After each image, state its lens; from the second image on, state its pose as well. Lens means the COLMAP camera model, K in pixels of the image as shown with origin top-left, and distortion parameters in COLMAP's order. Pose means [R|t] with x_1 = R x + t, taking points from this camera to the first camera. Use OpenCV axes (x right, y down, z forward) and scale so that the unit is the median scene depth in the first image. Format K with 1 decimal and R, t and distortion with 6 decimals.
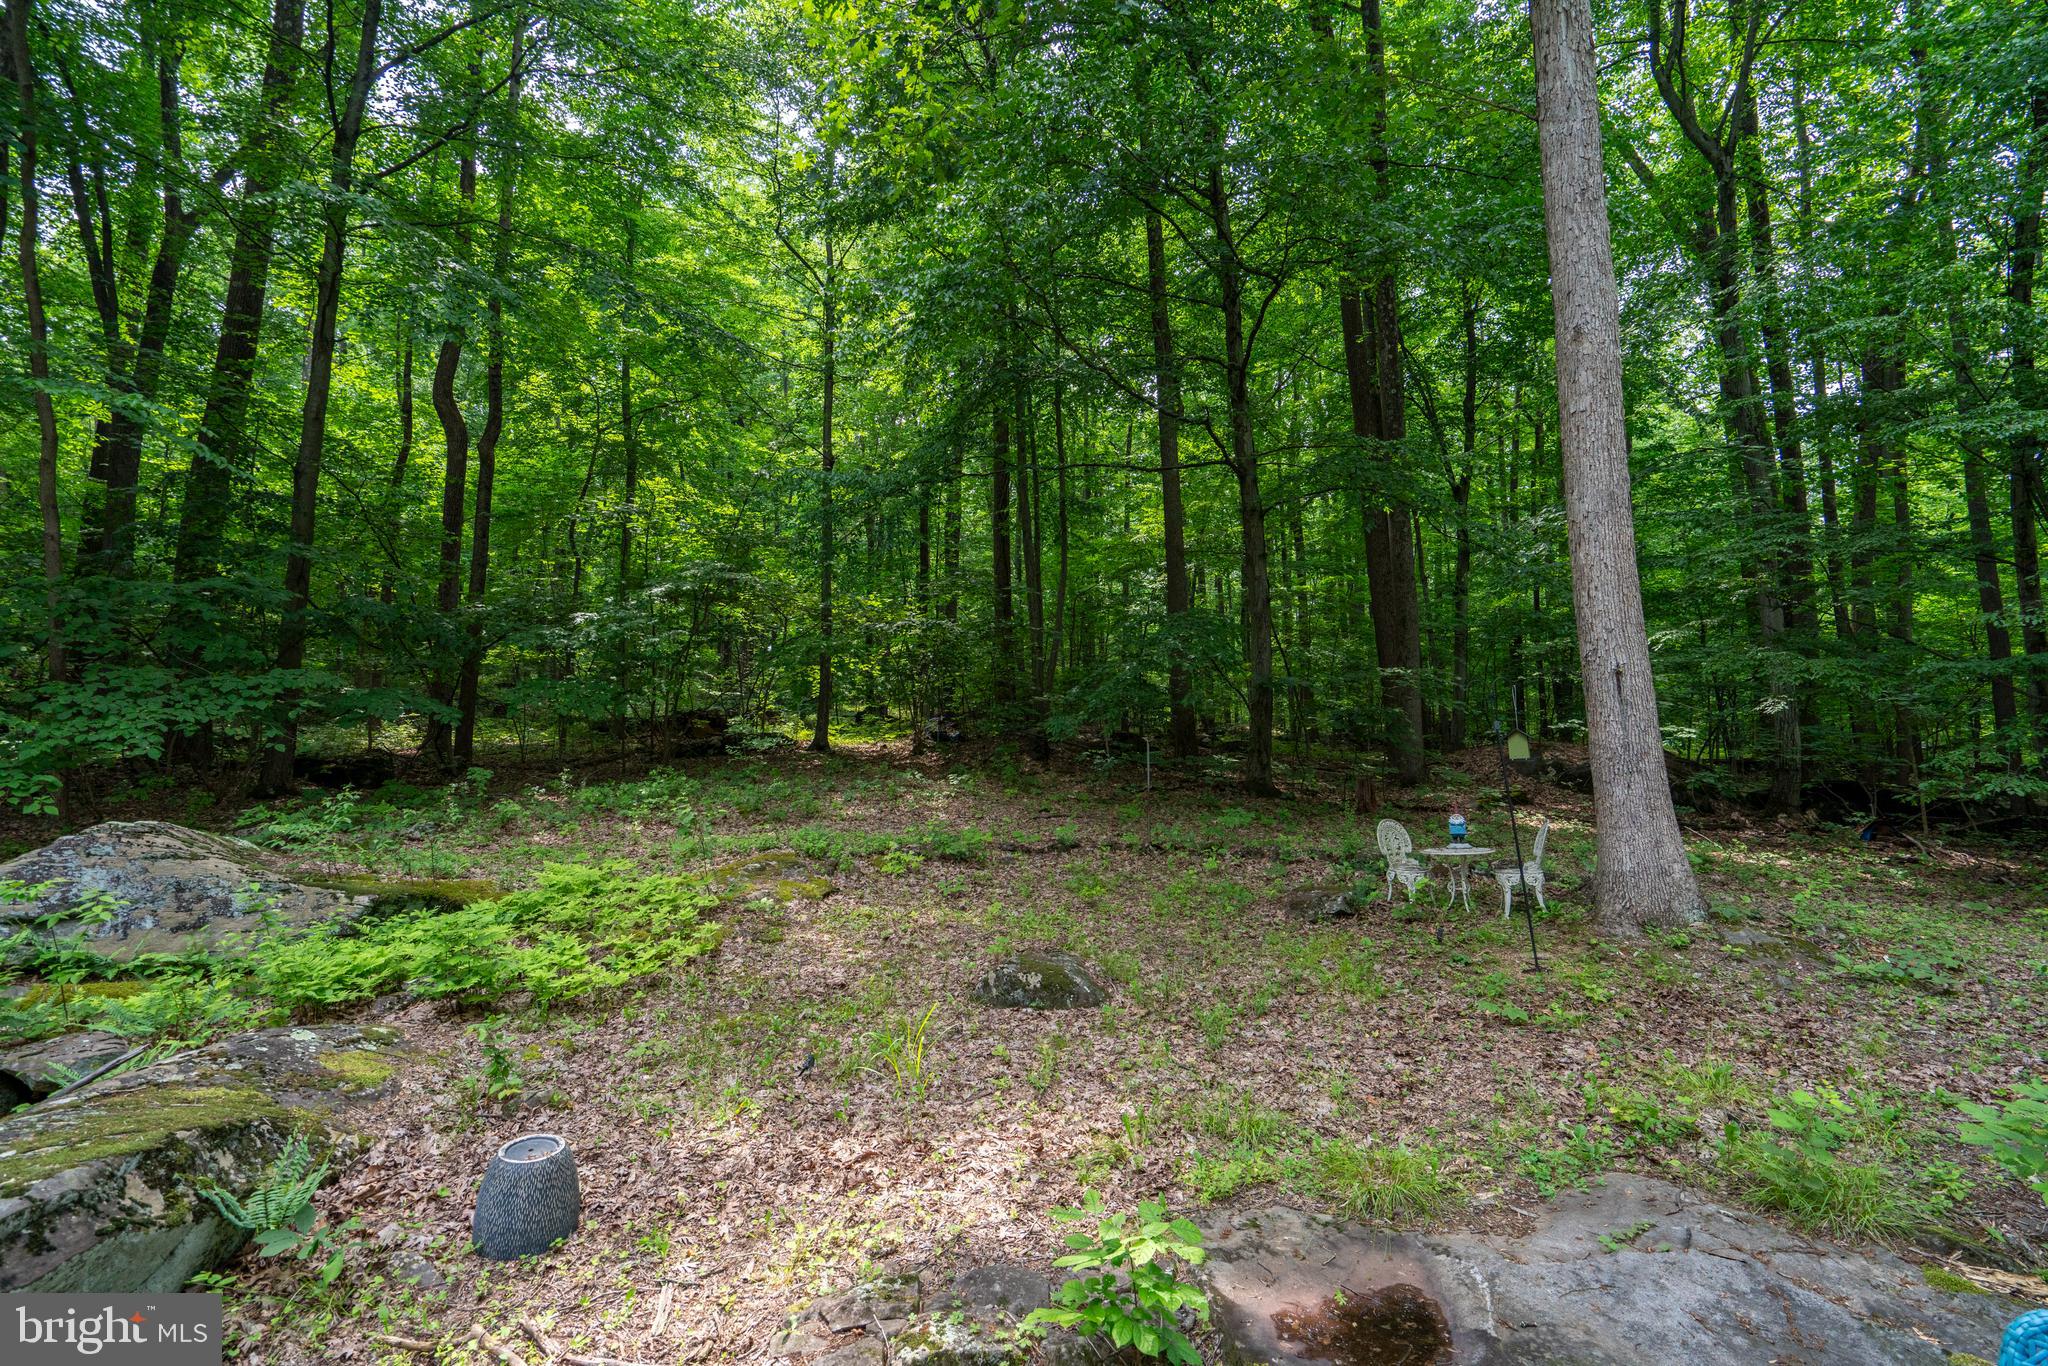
lens RADIAL K [[908.6, 0, 1024.0], [0, 908.6, 683.0], [0, 0, 1]] dist [-0.019205, 0.005411]
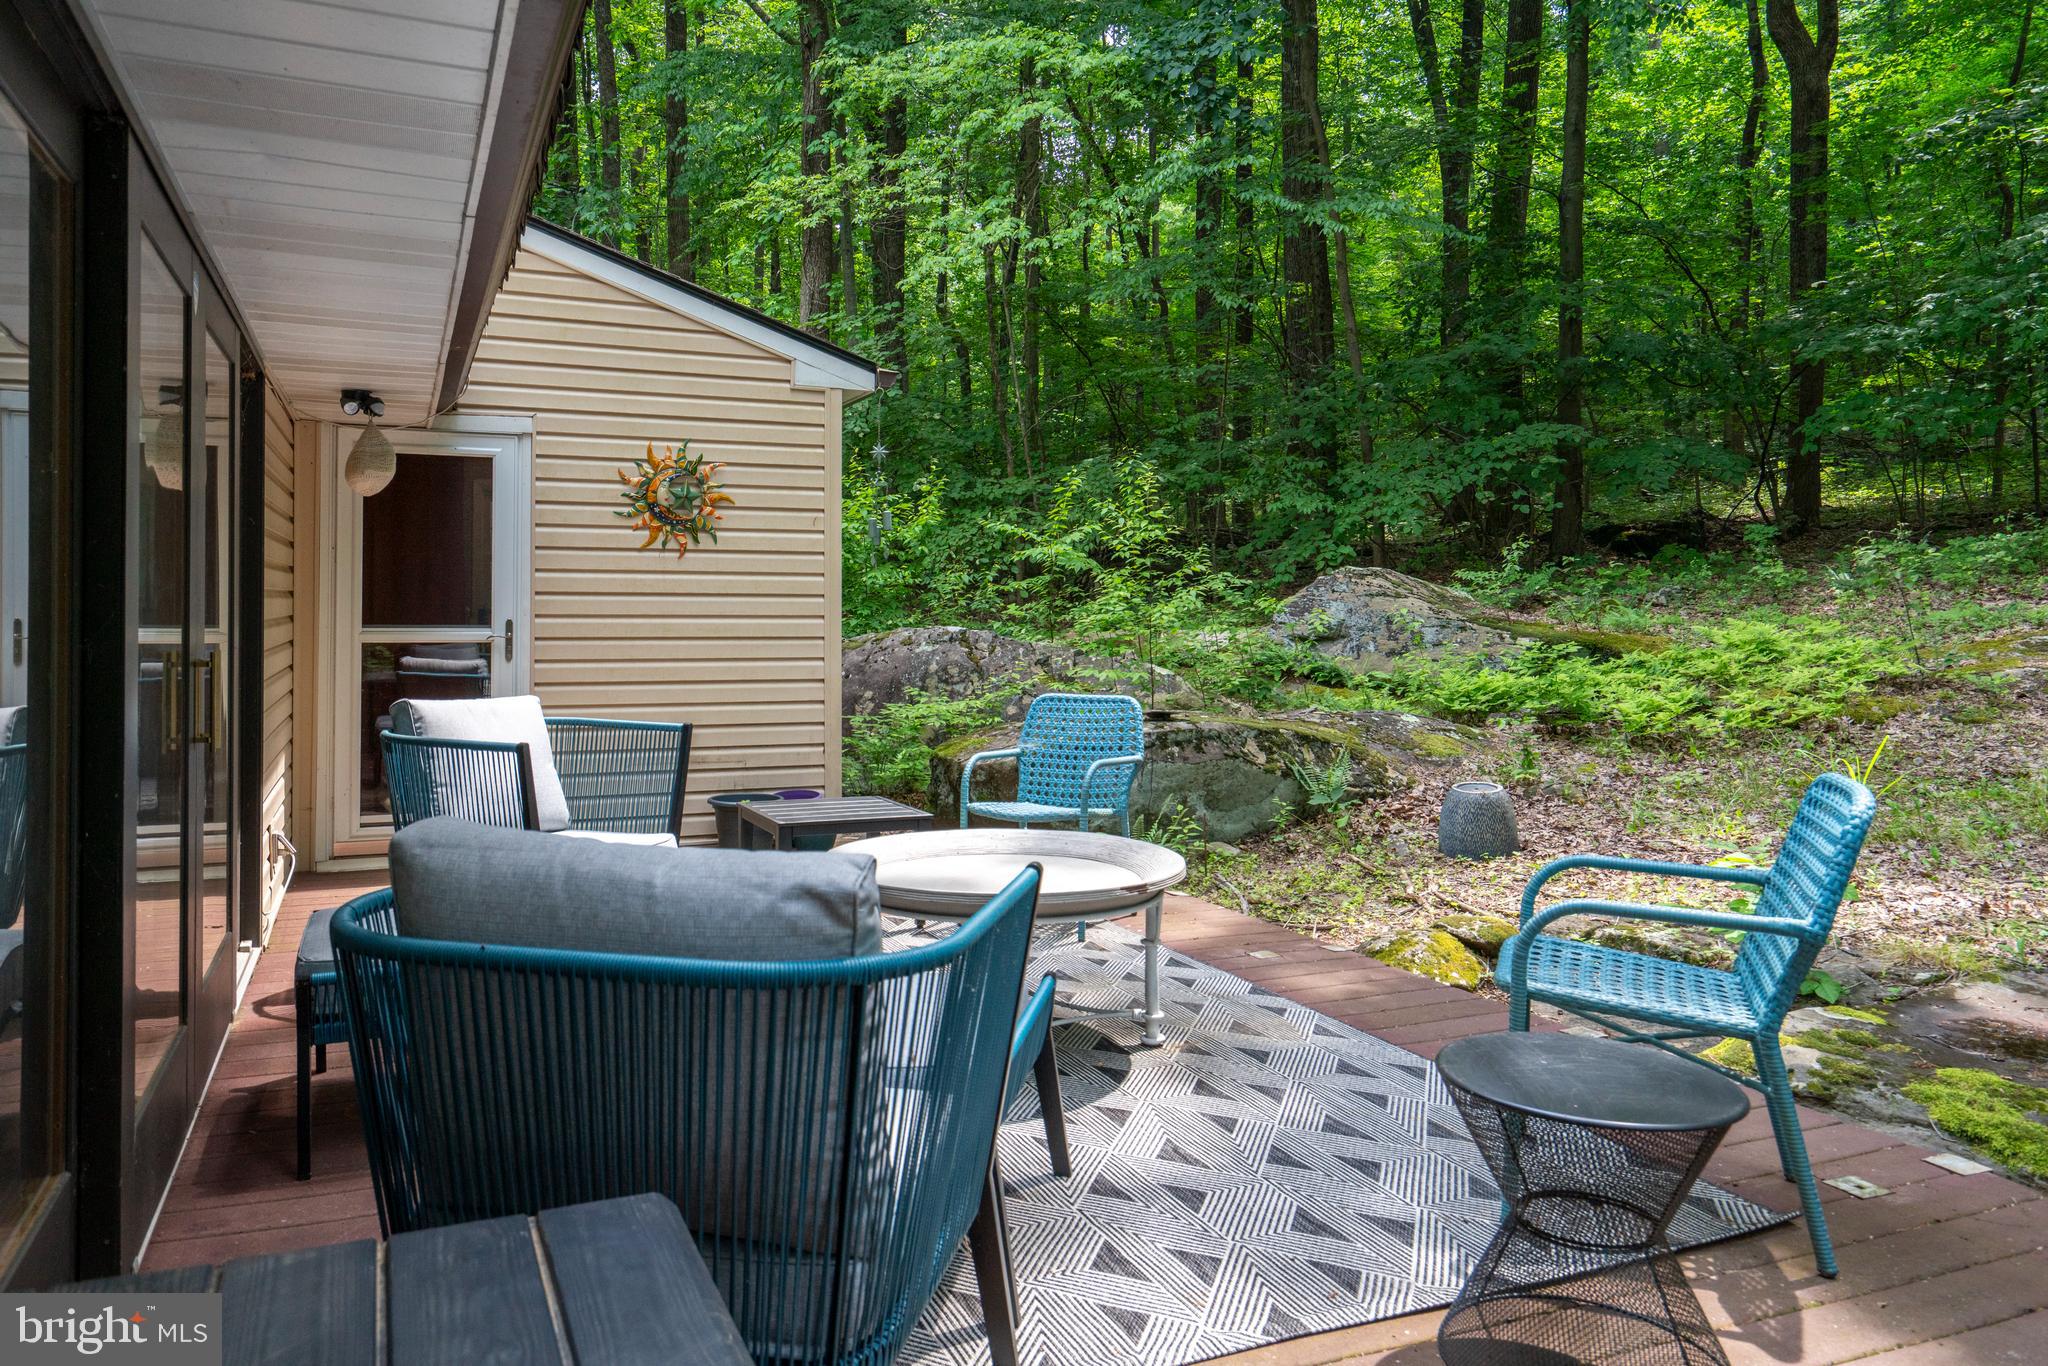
lens RADIAL K [[1342.1, 0, 1023.9], [0, 1342.1, 577.5], [0, 0, 1]] dist [0.000318, 0.000294]
pose [[0.413792, -0.005521, -0.910355, 0.482131], [0.112193, 0.992668, 0.044976, 0.037098], [0.903432, -0.120746, 0.411377, -0.165687]]
